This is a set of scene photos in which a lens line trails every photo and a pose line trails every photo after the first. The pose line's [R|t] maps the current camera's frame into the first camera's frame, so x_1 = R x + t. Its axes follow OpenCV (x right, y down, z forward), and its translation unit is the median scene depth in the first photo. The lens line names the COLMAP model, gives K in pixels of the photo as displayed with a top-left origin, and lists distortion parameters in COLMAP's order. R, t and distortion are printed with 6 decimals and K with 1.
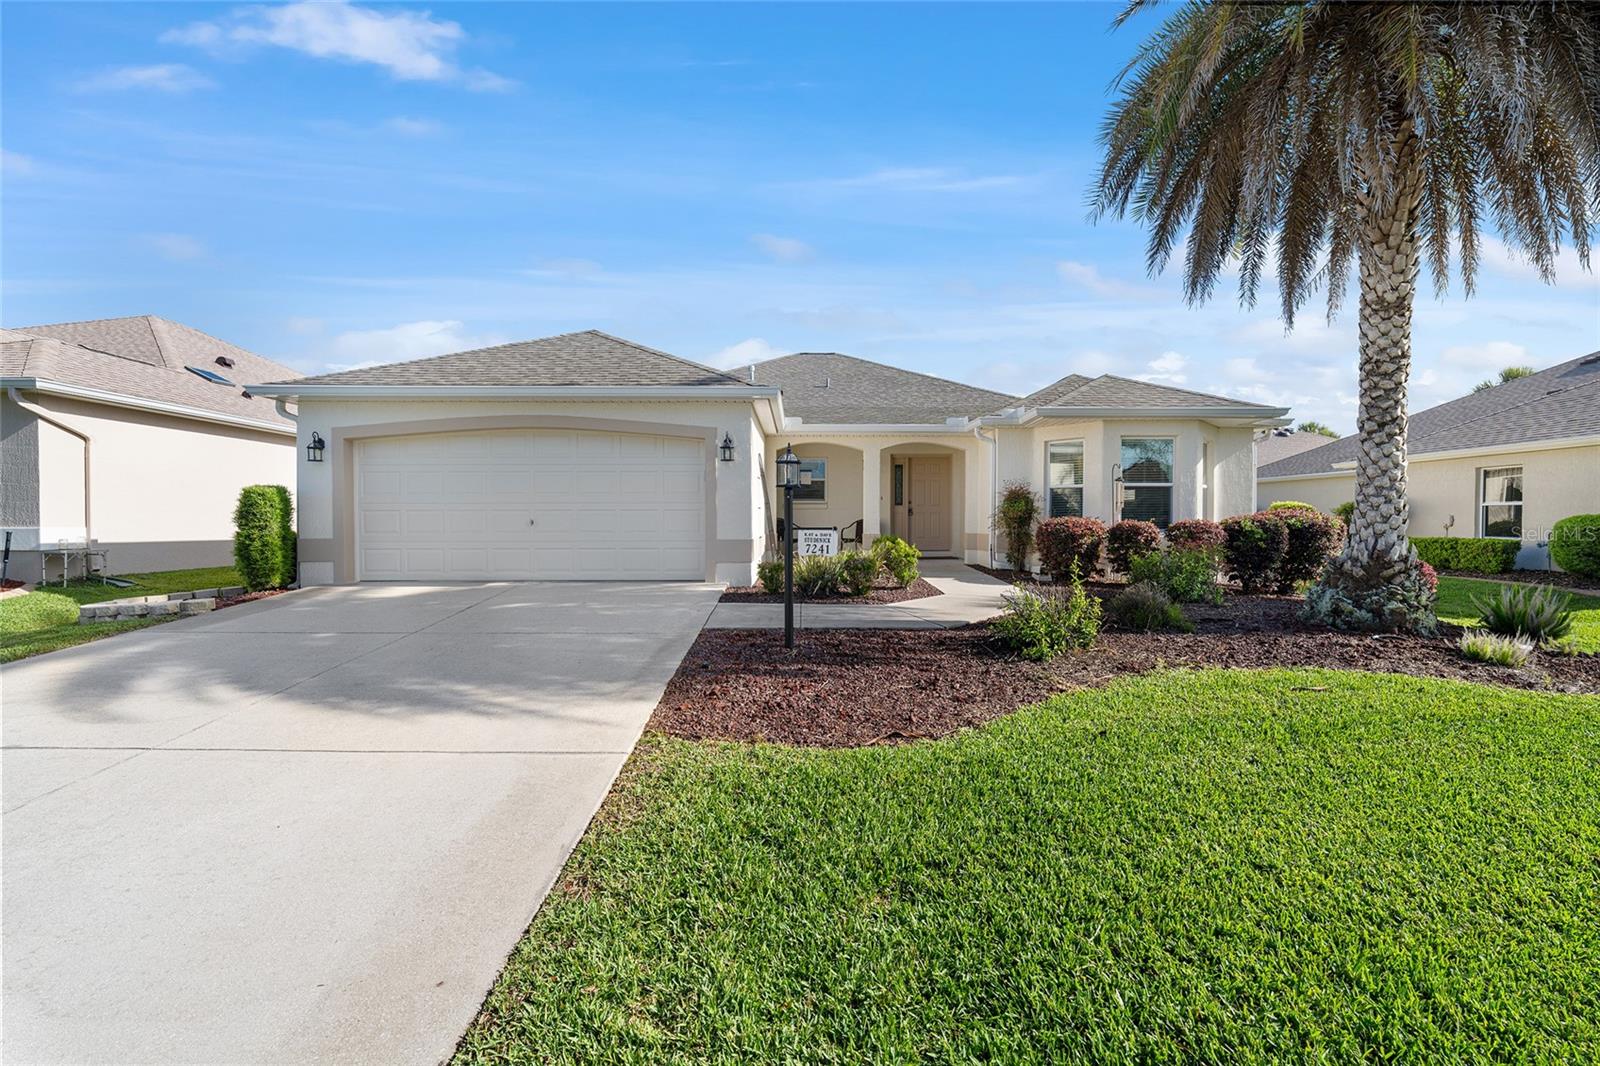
lens RADIAL K [[694.7, 0, 807.4], [0, 694.7, 528.7], [0, 0, 1]] dist [0.000349, -0.006349]
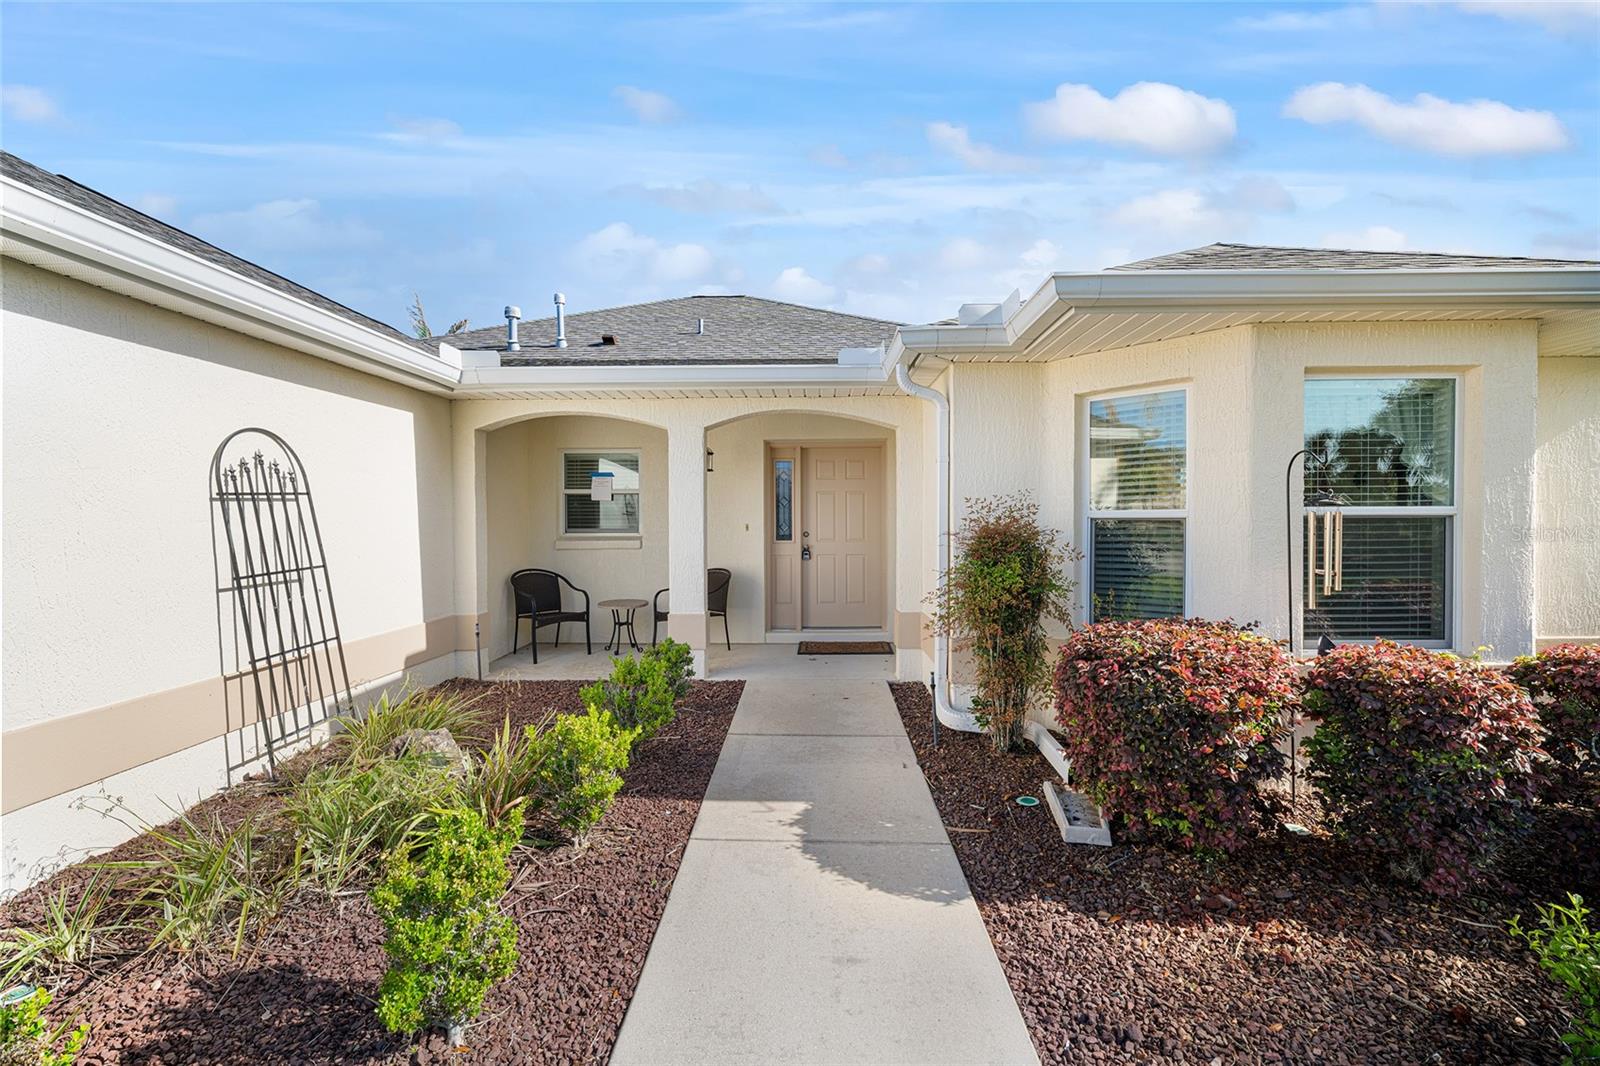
lens RADIAL K [[694.7, 0, 807.4], [0, 694.7, 528.7], [0, 0, 1]] dist [0.000349, -0.006349]
pose [[0.999855, -0.001613, -0.016957, 0.254725], [0.001603, 0.999999, -0.000571, -0.067781], [0.016958, 0.000544, 0.999856, 0.782065]]
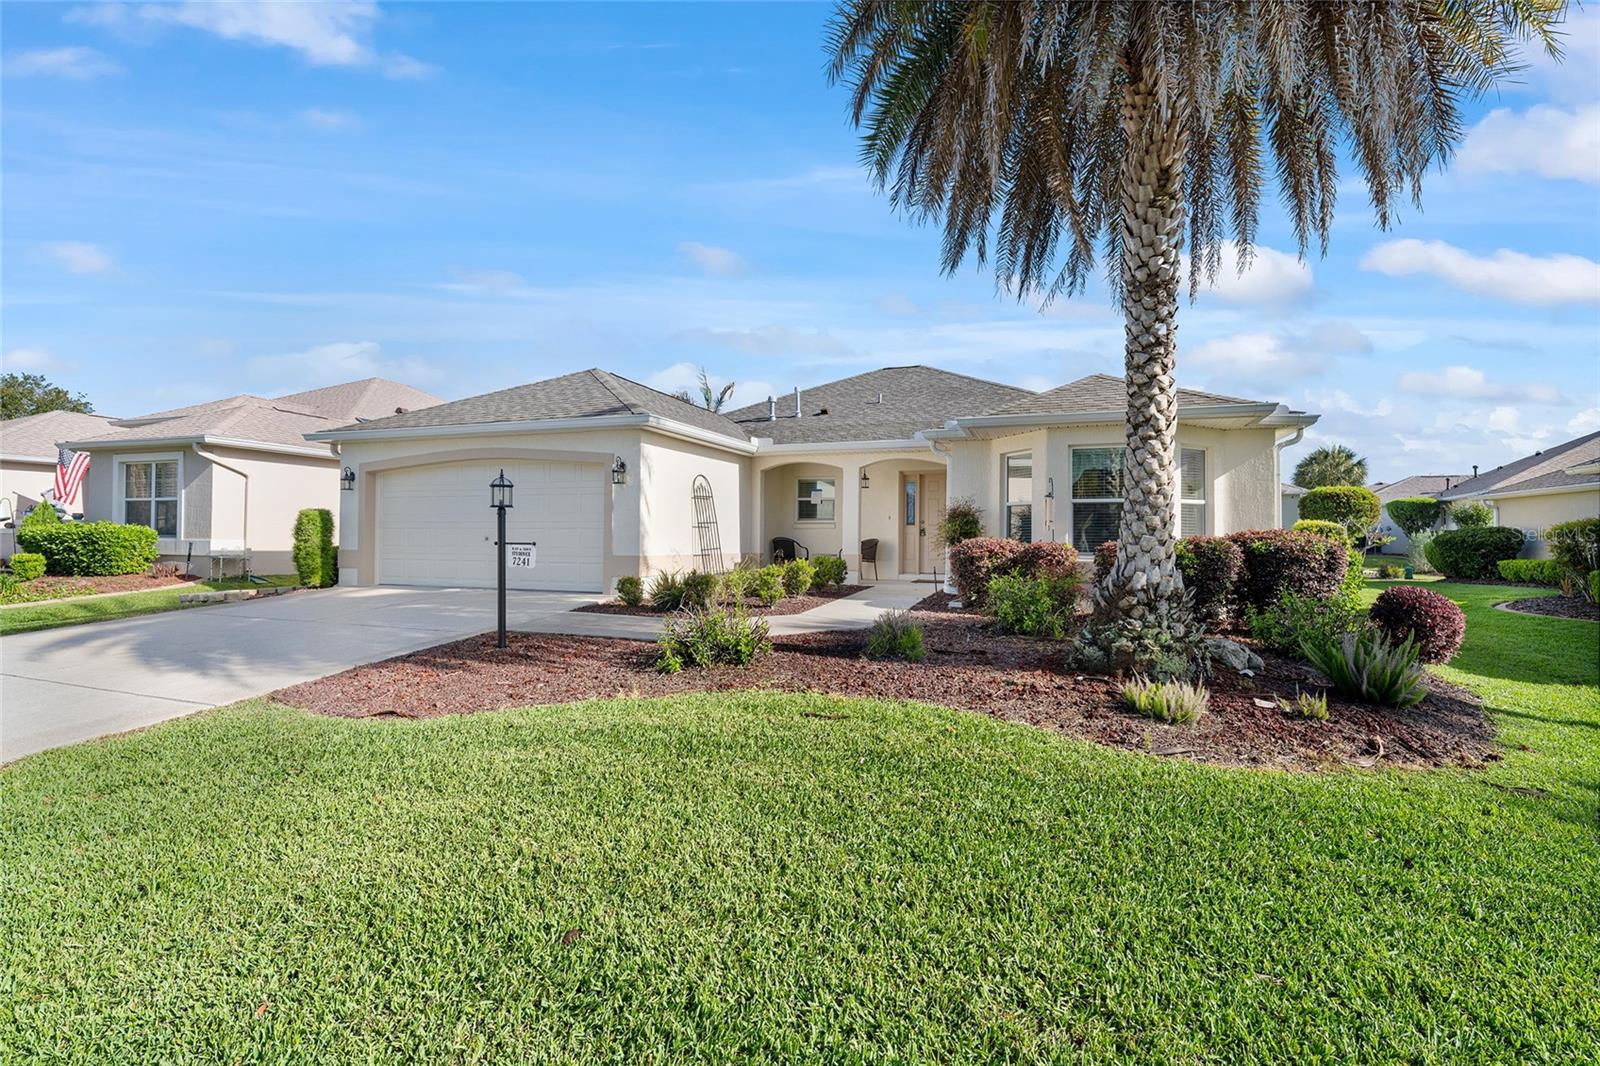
lens RADIAL K [[732.3, 0, 804.0], [0, 732.3, 533.3], [0, 0, 1]] dist [-0.026043, -0.000115]
pose [[0.938936, 0.004406, -0.344065, 0.545032], [-0.012490, 0.999696, -0.021281, 0.001673], [0.343866, 0.024279, 0.938705, 0.028545]]
